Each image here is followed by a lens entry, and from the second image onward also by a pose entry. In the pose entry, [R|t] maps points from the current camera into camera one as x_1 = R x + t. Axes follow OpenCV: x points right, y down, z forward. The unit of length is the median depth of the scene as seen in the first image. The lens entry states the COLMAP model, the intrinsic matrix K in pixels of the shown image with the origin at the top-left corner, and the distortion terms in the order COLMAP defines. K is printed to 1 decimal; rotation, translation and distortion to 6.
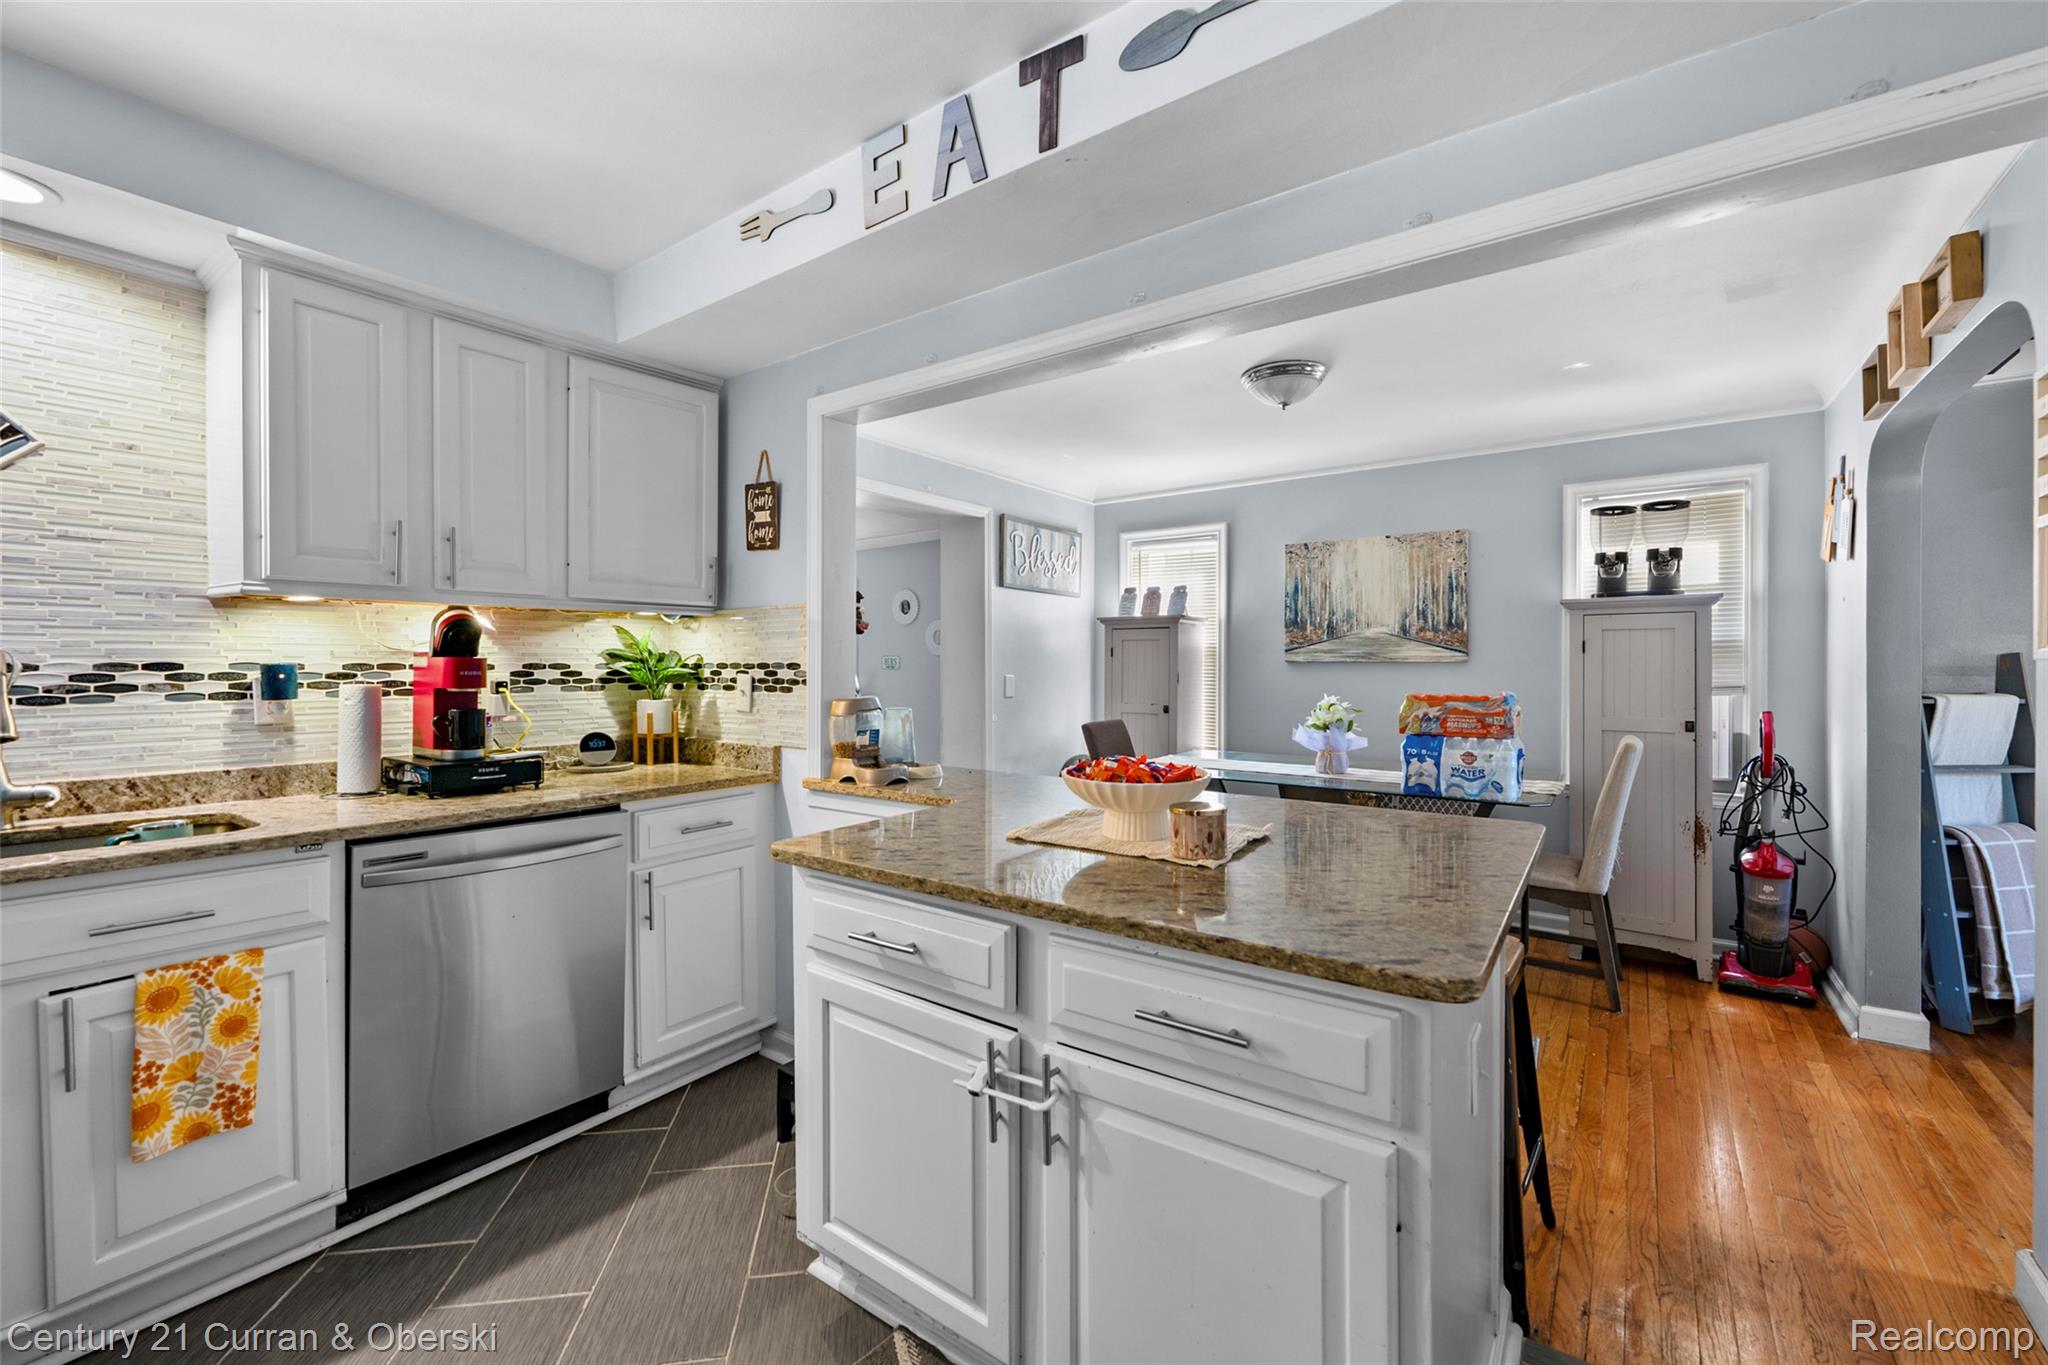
lens RADIAL K [[839.9, 0, 1025.4], [0, 839.9, 670.6], [0, 0, 1]] dist [0.001204, 0.000812]
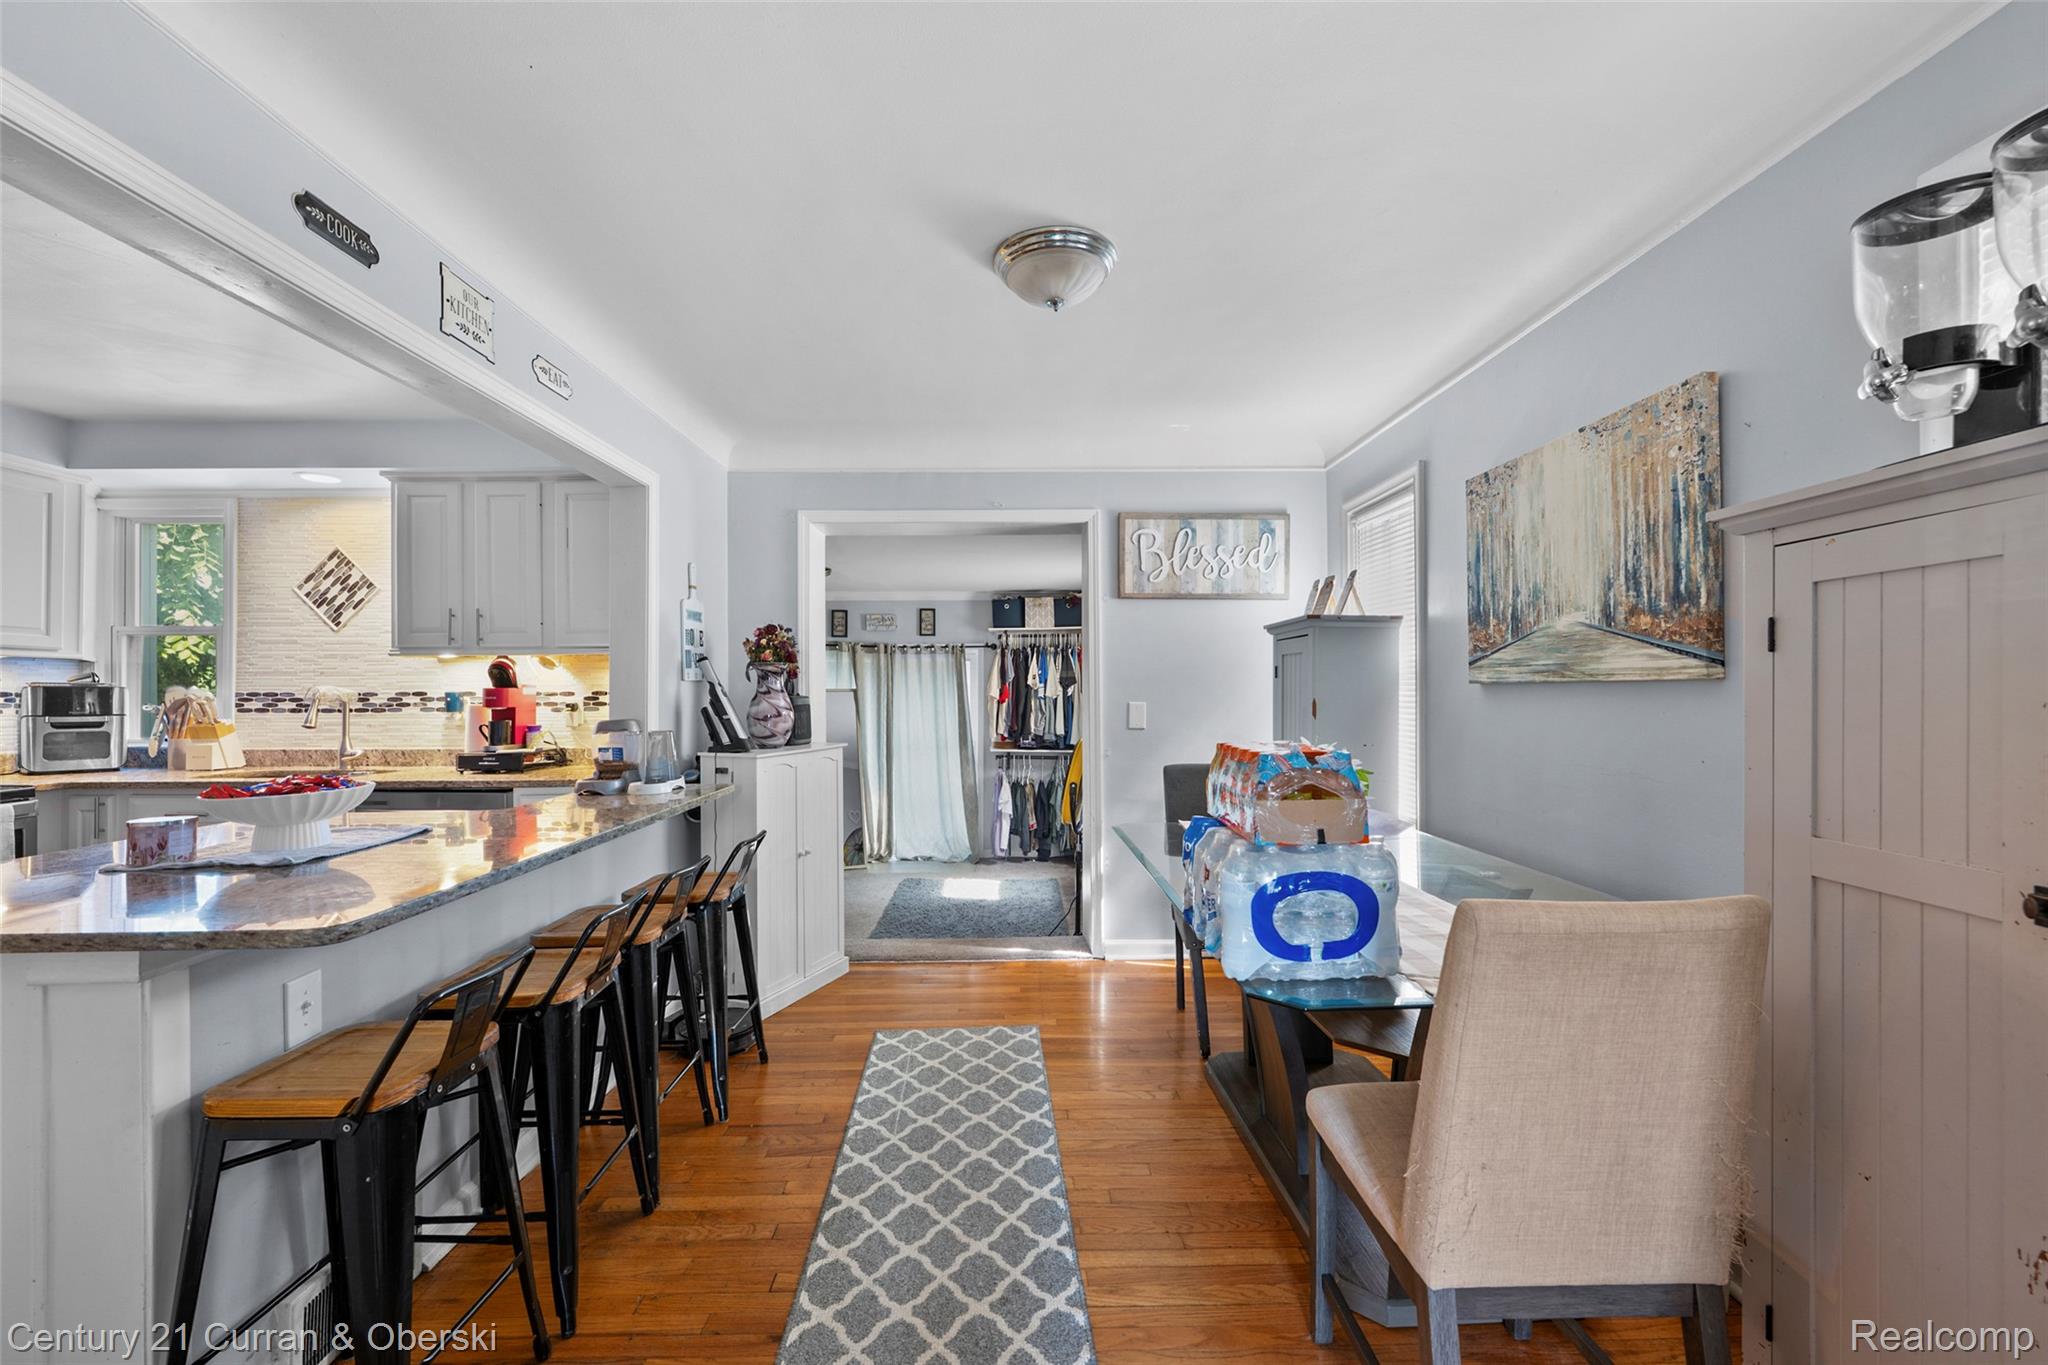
lens RADIAL K [[839.9, 0, 1023.4], [0, 839.9, 691.2], [0, 0, 1]] dist [0.001204, 0.000812]
pose [[0.597836, -0.003405, -0.801611, 0.624868], [-0.001634, 0.999984, -0.005466, -0.001298], [0.801617, 0.004578, 0.597820, 0.433982]]
